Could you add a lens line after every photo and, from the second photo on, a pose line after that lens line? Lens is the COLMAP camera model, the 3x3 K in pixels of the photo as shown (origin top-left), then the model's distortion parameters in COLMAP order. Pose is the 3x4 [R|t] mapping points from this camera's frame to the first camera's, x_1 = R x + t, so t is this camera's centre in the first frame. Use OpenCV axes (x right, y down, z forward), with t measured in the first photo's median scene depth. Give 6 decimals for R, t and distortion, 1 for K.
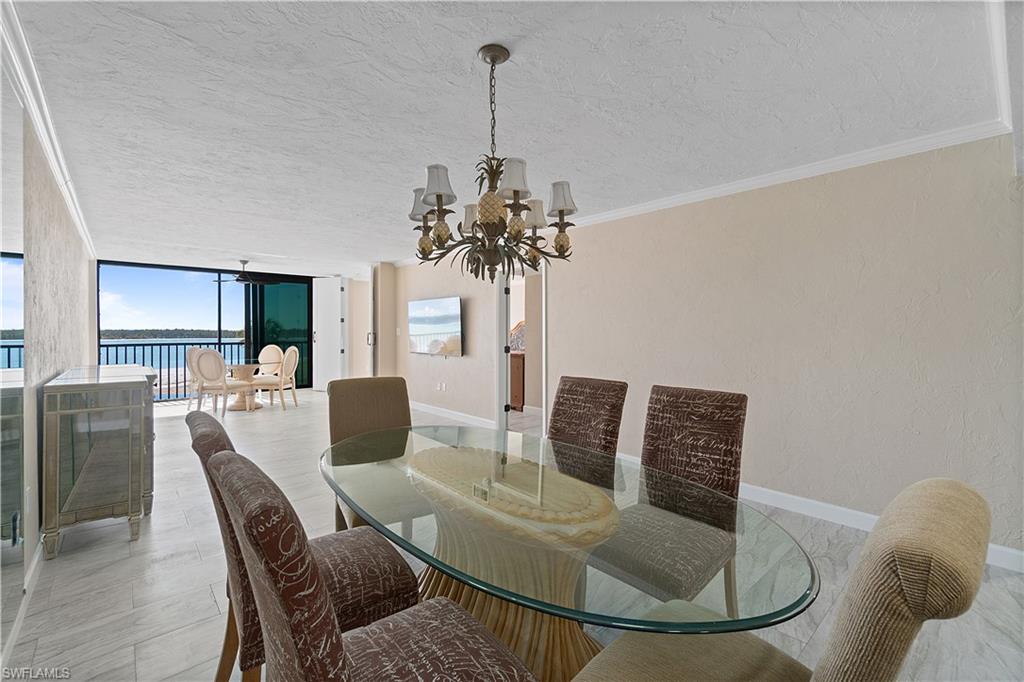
lens RADIAL K [[443.0, 0, 508.1], [0, 443.0, 332.1], [0, 0, 1]] dist [-0.001743, -0.000127]
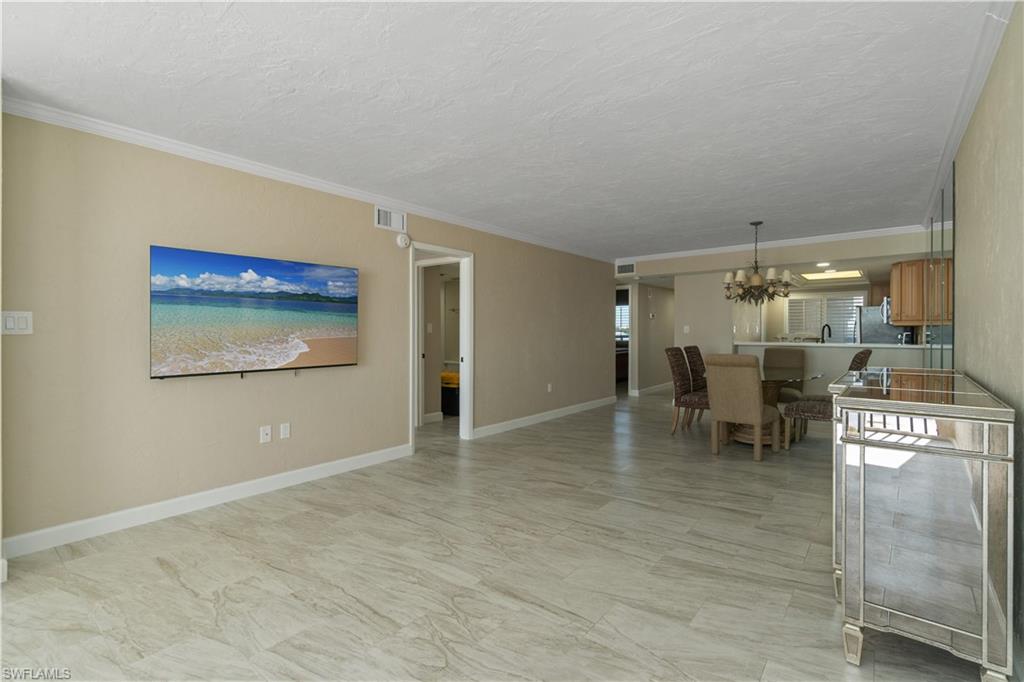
lens RADIAL K [[463.9, 0, 509.1], [0, 463.9, 326.8], [0, 0, 1]] dist [-0.002881, -0.000435]
pose [[-0.166650, 0.007562, 0.985987, -0.634167], [0.005580, 0.999962, -0.006726, 0.005629], [-0.986000, 0.004381, -0.166686, 0.719308]]
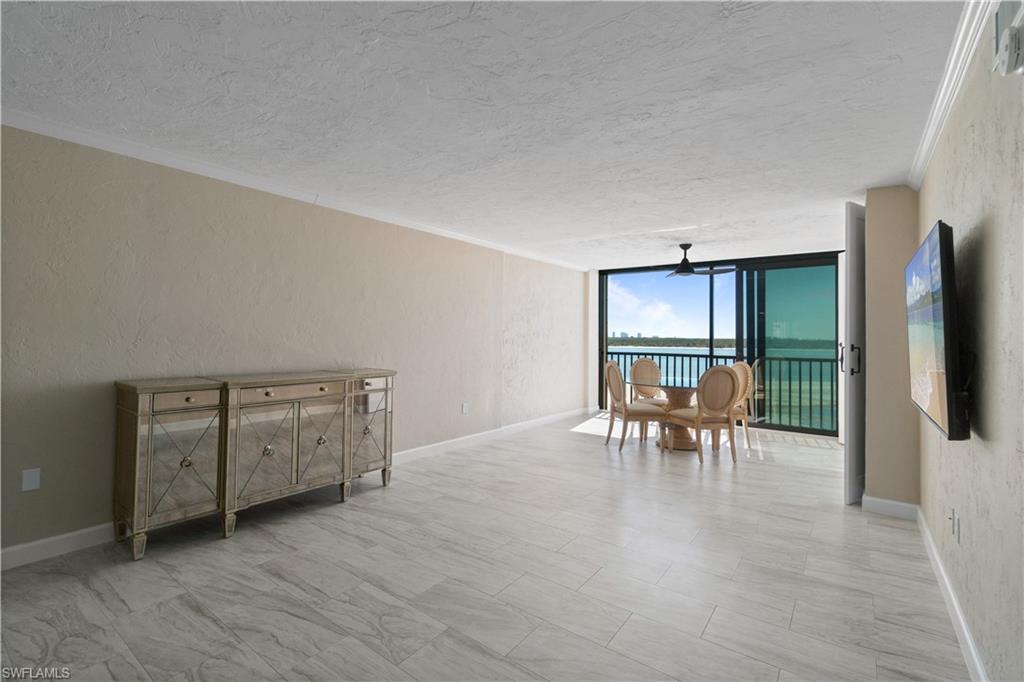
lens RADIAL K [[463.9, 0, 507.2], [0, 463.9, 323.9], [0, 0, 1]] dist [0.002330, 0.000455]
pose [[0.206602, -0.024862, -0.978109, 0.095024], [-0.017831, 0.999415, -0.029170, -0.001263], [0.978263, 0.023467, 0.206037, 0.542186]]
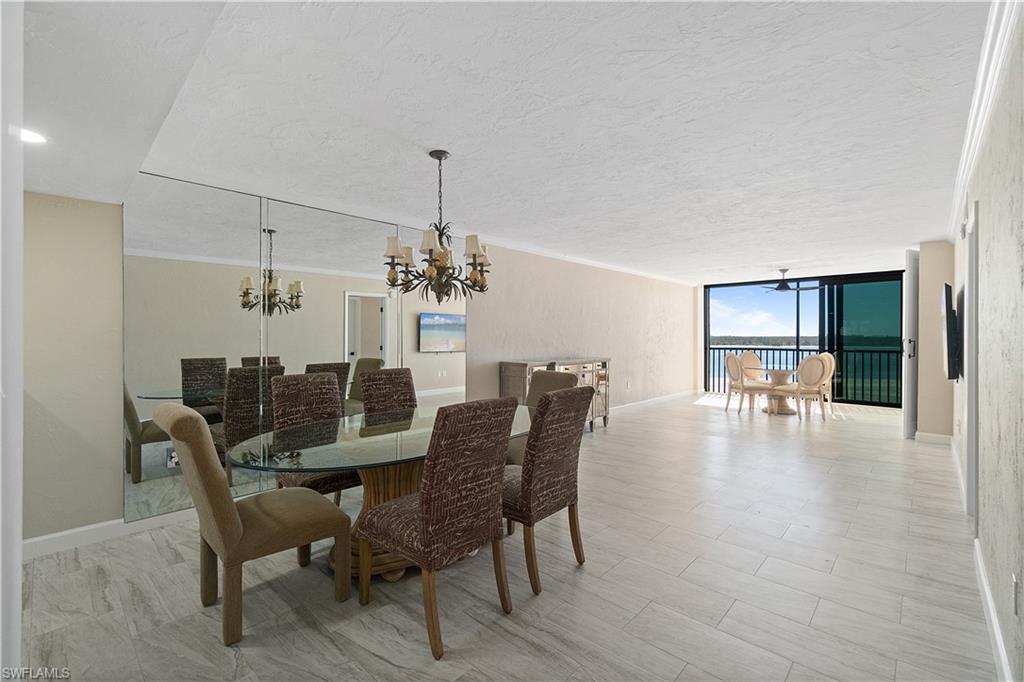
lens RADIAL K [[445.8, 0, 510.8], [0, 445.8, 337.3], [0, 0, 1]] dist [0.001831, 0.000288]
pose [[0.099325, -0.000028, -0.995055, 0.367497], [-0.005352, 0.999986, -0.000562, 0.000823], [0.995041, 0.005381, 0.099324, 0.260951]]
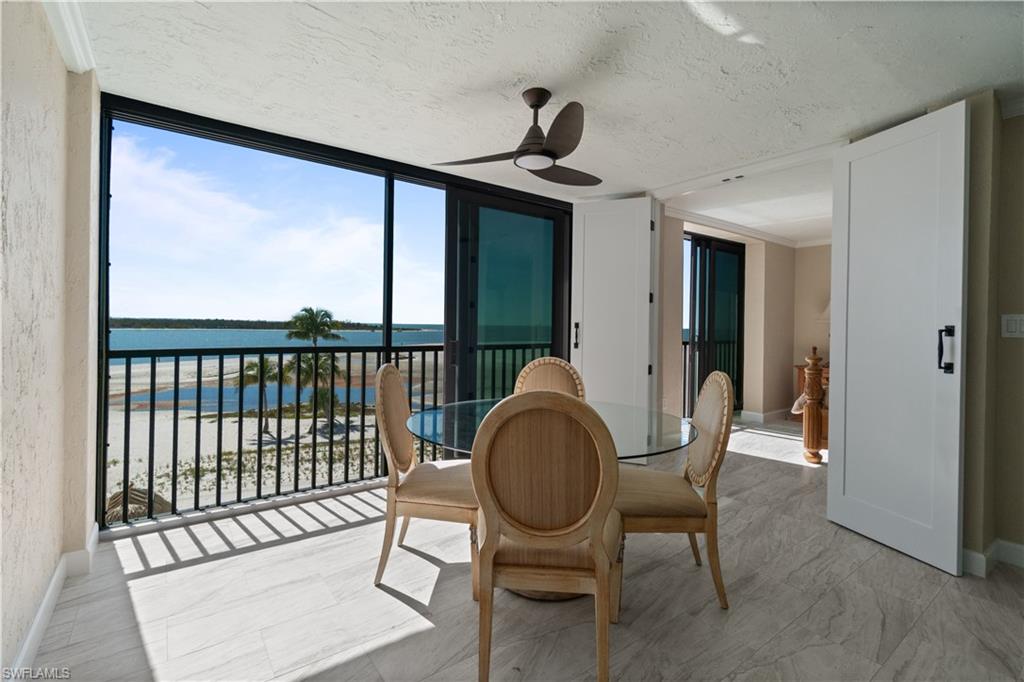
lens RADIAL K [[463.9, 0, 509.1], [0, 463.9, 326.8], [0, 0, 1]] dist [-0.002881, -0.000435]
pose [[0.996890, 0.015883, -0.077192, -0.579913], [-0.016059, 0.999870, -0.001656, 0.005201], [0.077156, 0.002890, 0.997015, 0.660593]]
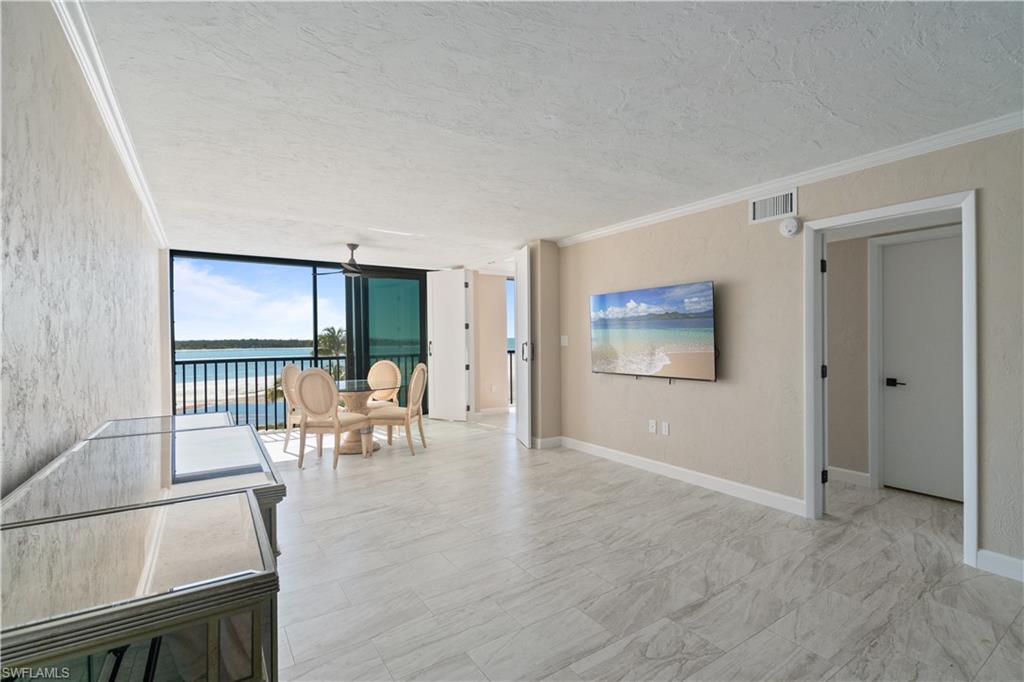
lens RADIAL K [[468.1, 0, 512.0], [0, 468.1, 341.0], [0, 0, 1]] dist [0.003752, 0.000232]
pose [[0.990990, -0.009582, -0.133592, -0.234203], [0.009965, 0.999948, 0.002203, -0.003052], [0.133564, -0.003515, 0.991034, 0.271845]]
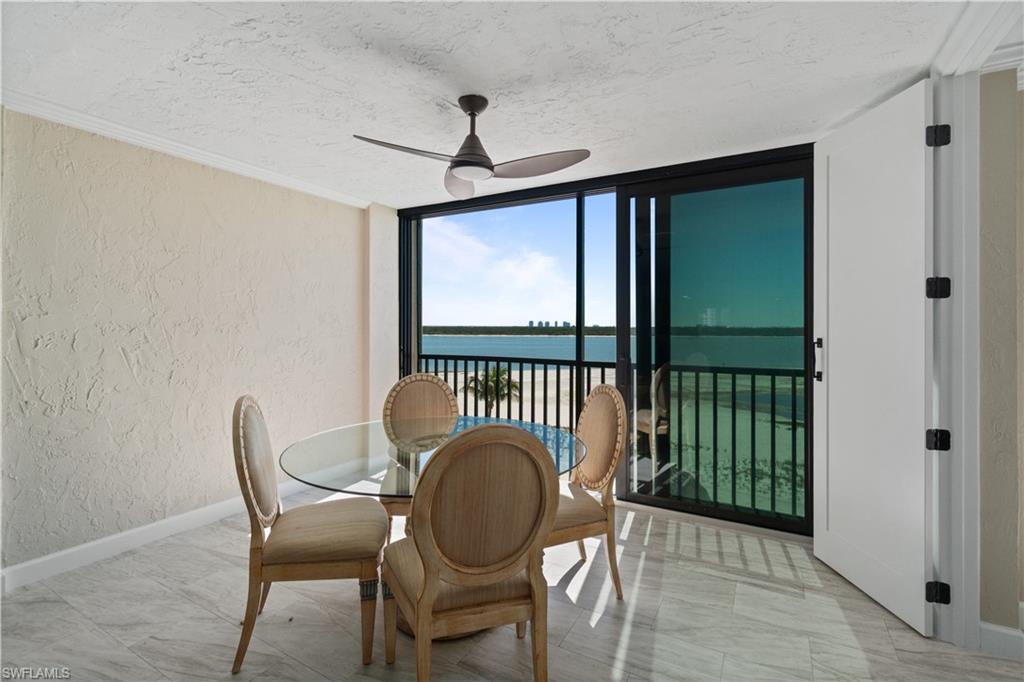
lens RADIAL K [[463.9, 0, 509.1], [0, 463.9, 326.8], [0, 0, 1]] dist [-0.002881, -0.000435]
pose [[0.323664, -0.000730, -0.946172, -0.288687], [-0.007175, 0.999969, -0.003226, -0.007827], [0.946145, 0.007833, 0.323649, 0.907163]]
